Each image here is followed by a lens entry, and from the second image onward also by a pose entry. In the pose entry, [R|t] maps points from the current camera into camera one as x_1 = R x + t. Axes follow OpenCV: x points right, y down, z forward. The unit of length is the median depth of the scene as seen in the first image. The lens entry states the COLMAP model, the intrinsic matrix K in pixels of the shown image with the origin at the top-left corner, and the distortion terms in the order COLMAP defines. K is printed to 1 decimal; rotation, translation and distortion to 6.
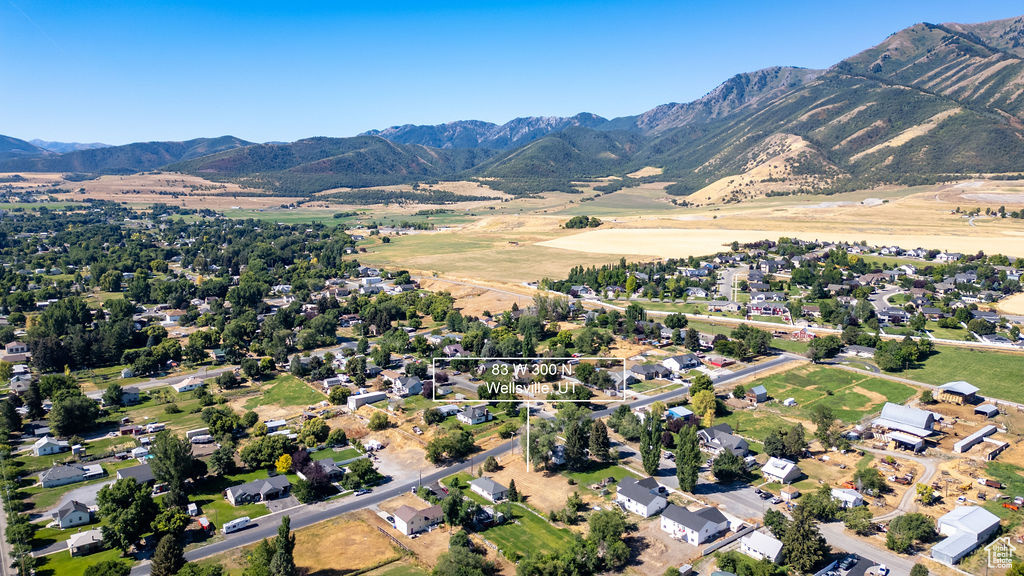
lens RADIAL K [[716.7, 0, 512.9], [0, 716.7, 289.5], [0, 0, 1]] dist [0.080657, -0.077476]
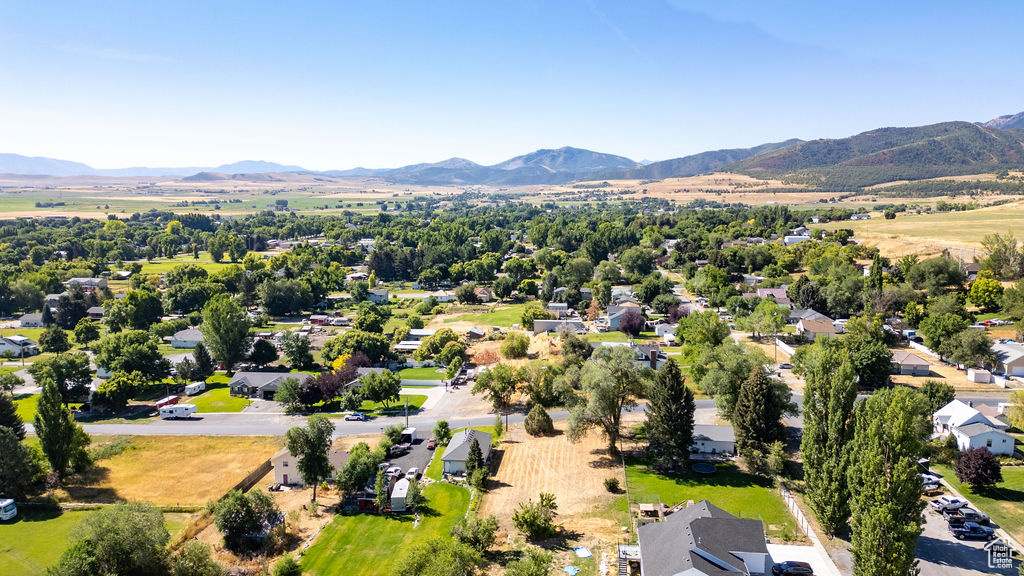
lens RADIAL K [[717.2, 0, 512.9], [0, 717.2, 287.7], [0, 0, 1]] dist [0.072004, -0.063589]
pose [[0.727638, 0.074801, -0.681871, 0.032772], [-0.087787, 0.996017, 0.015582, 0.015125], [0.680321, 0.048521, 0.731306, 0.065216]]
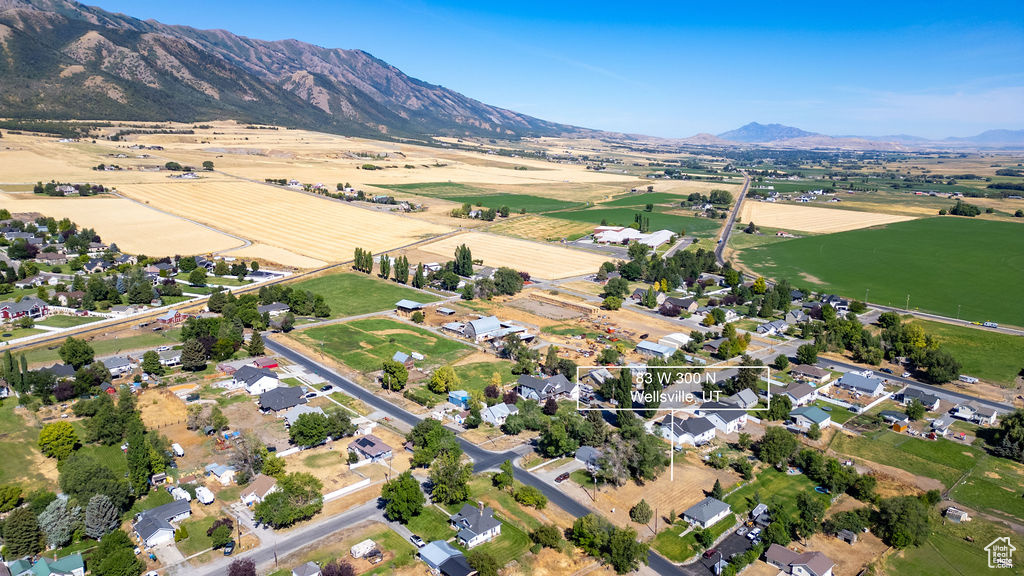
lens RADIAL K [[717.2, 0, 512.9], [0, 717.2, 287.7], [0, 0, 1]] dist [0.072004, -0.063589]
pose [[-0.095027, -0.211552, 0.972736, -0.077046], [0.133566, 0.965613, 0.223051, -0.018787], [-0.986473, 0.151120, -0.063504, 0.124134]]
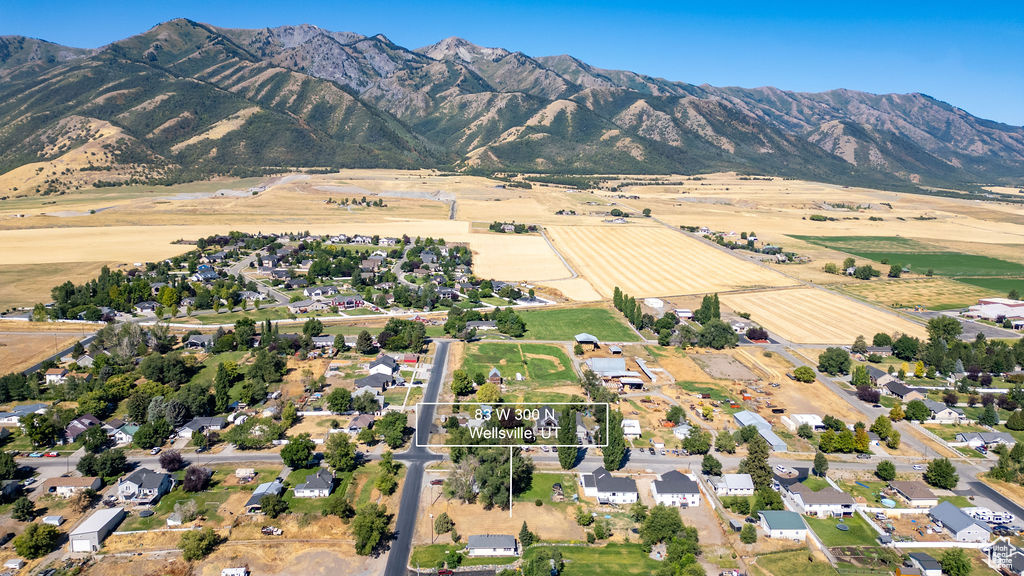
lens RADIAL K [[716.7, 0, 512.9], [0, 716.7, 289.5], [0, 0, 1]] dist [0.080657, -0.077476]
pose [[0.584399, -0.119131, 0.802674, -0.066636], [0.107823, 0.991794, 0.068698, -0.007548], [-0.804271, 0.046400, 0.592448, 0.047128]]
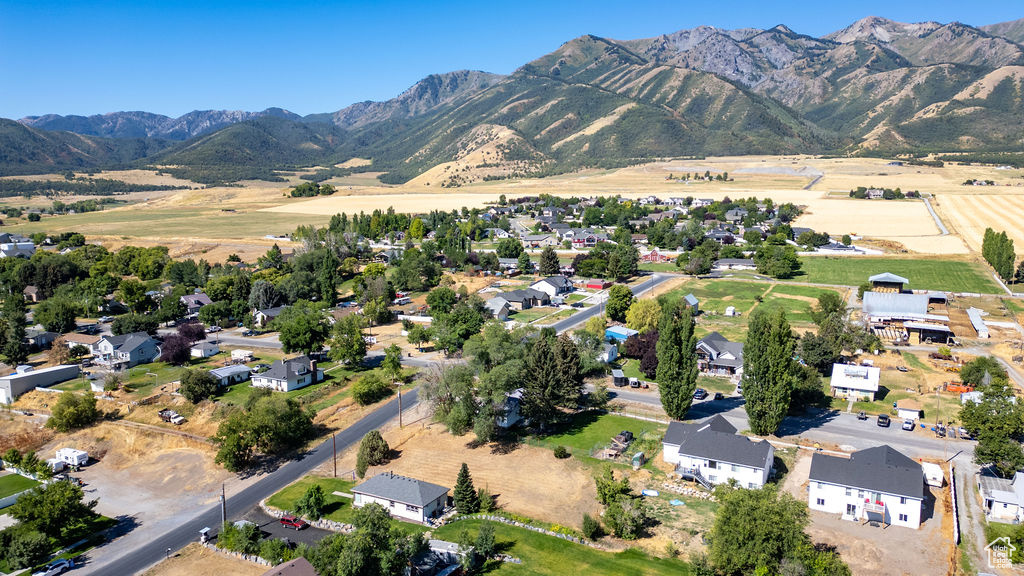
lens RADIAL K [[716.7, 0, 512.9], [0, 716.7, 289.5], [0, 0, 1]] dist [0.080657, -0.077476]
pose [[0.915850, -0.065505, 0.396141, -0.013769], [0.068980, 0.997603, 0.005483, 0.015430], [-0.395551, 0.022304, 0.918173, 0.057257]]
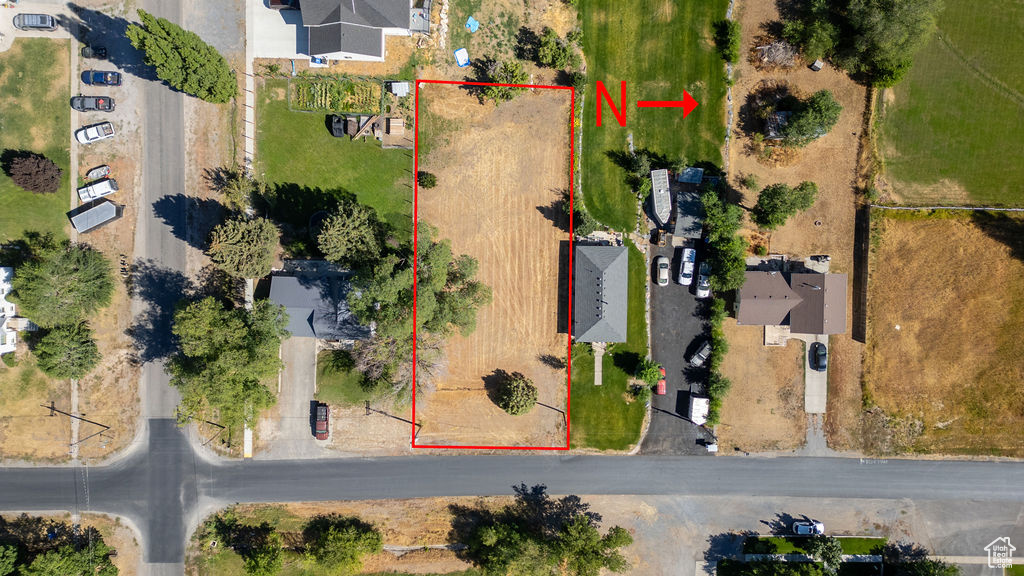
lens RADIAL K [[716.7, 0, 512.9], [0, 716.7, 289.5], [0, 0, 1]] dist [0.080657, -0.077476]
pose [[-0.780770, -0.624299, -0.025472, 0.001639], [0.103294, -0.169174, 0.980158, -0.012670], [-0.616221, 0.762647, 0.196573, 0.095727]]
